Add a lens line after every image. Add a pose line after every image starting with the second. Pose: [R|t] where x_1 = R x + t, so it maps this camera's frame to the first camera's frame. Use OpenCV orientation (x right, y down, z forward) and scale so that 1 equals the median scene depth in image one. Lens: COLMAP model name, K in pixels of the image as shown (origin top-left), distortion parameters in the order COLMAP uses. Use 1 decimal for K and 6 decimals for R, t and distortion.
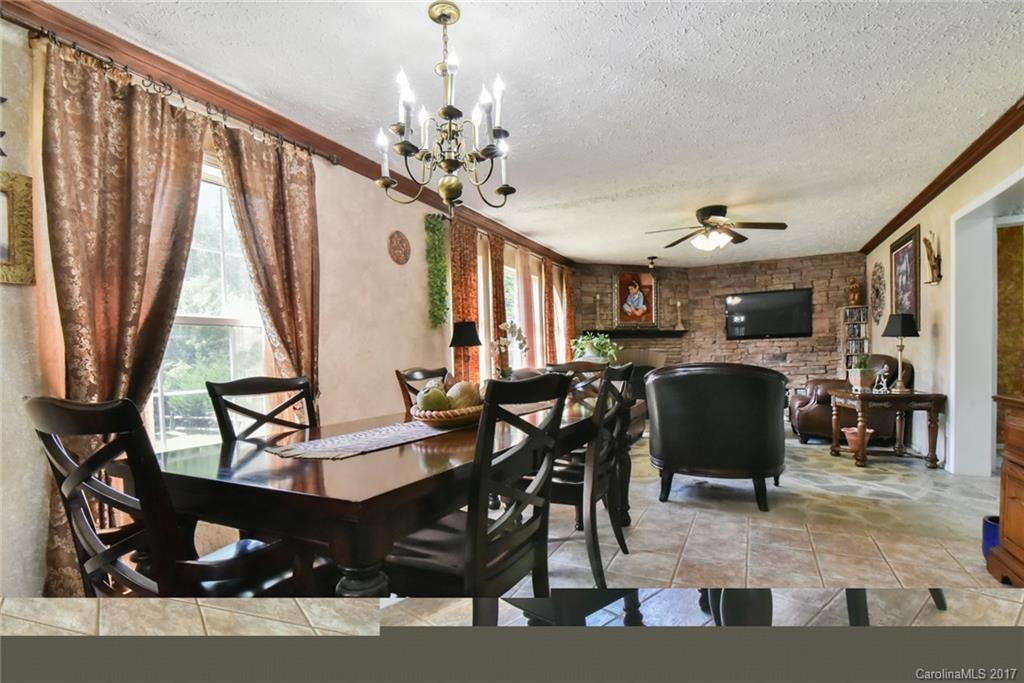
lens RADIAL K [[478.0, 0, 518.1], [0, 478.0, 356.8], [0, 0, 1]] dist [-0.012150, -0.000241]
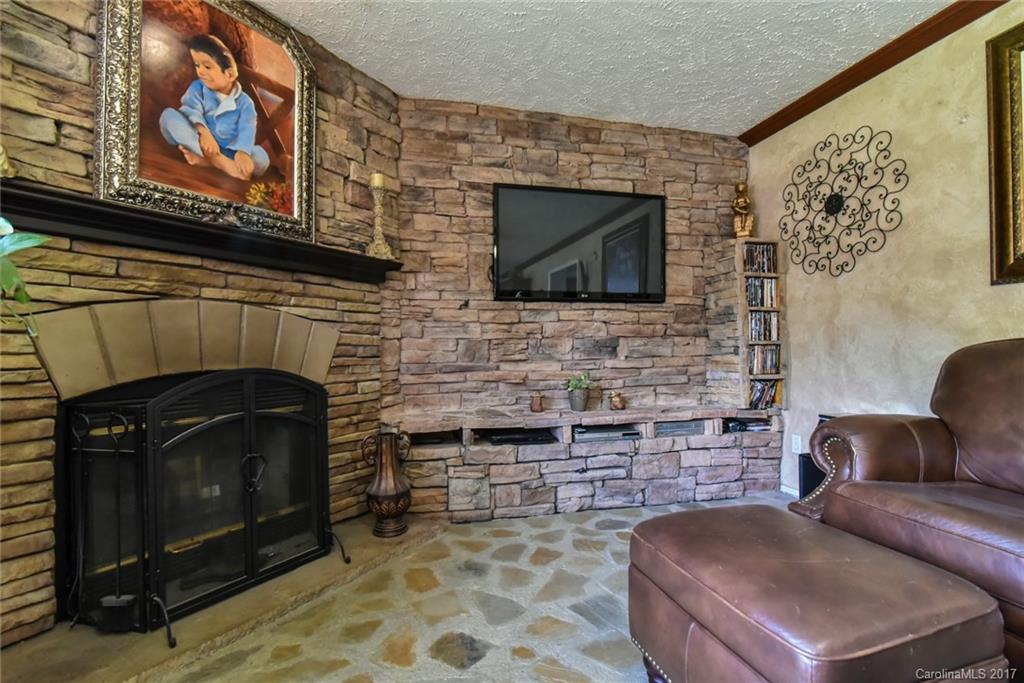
lens RADIAL K [[478.0, 0, 518.1], [0, 478.0, 356.8], [0, 0, 1]] dist [-0.012150, -0.000241]
pose [[0.764932, 0.009915, 0.644035, 0.209285], [-0.017630, 0.999829, 0.005548, 0.008854], [-0.643870, -0.015598, 0.764976, 0.715838]]
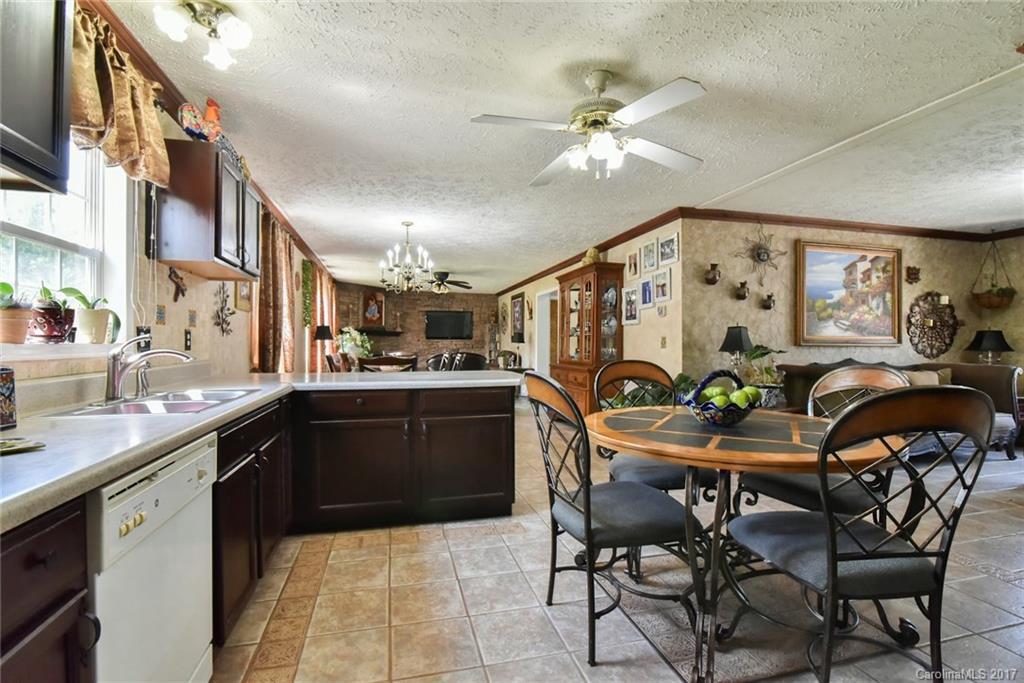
lens RADIAL K [[464.8, 0, 512.0], [0, 464.8, 341.5], [0, 0, 1]] dist [-0.000422, -0.000076]
pose [[0.751797, 0.033471, 0.658544, -0.377390], [-0.023685, 0.999437, -0.023759, 0.001963], [-0.658969, 0.002264, 0.752167, -0.361025]]
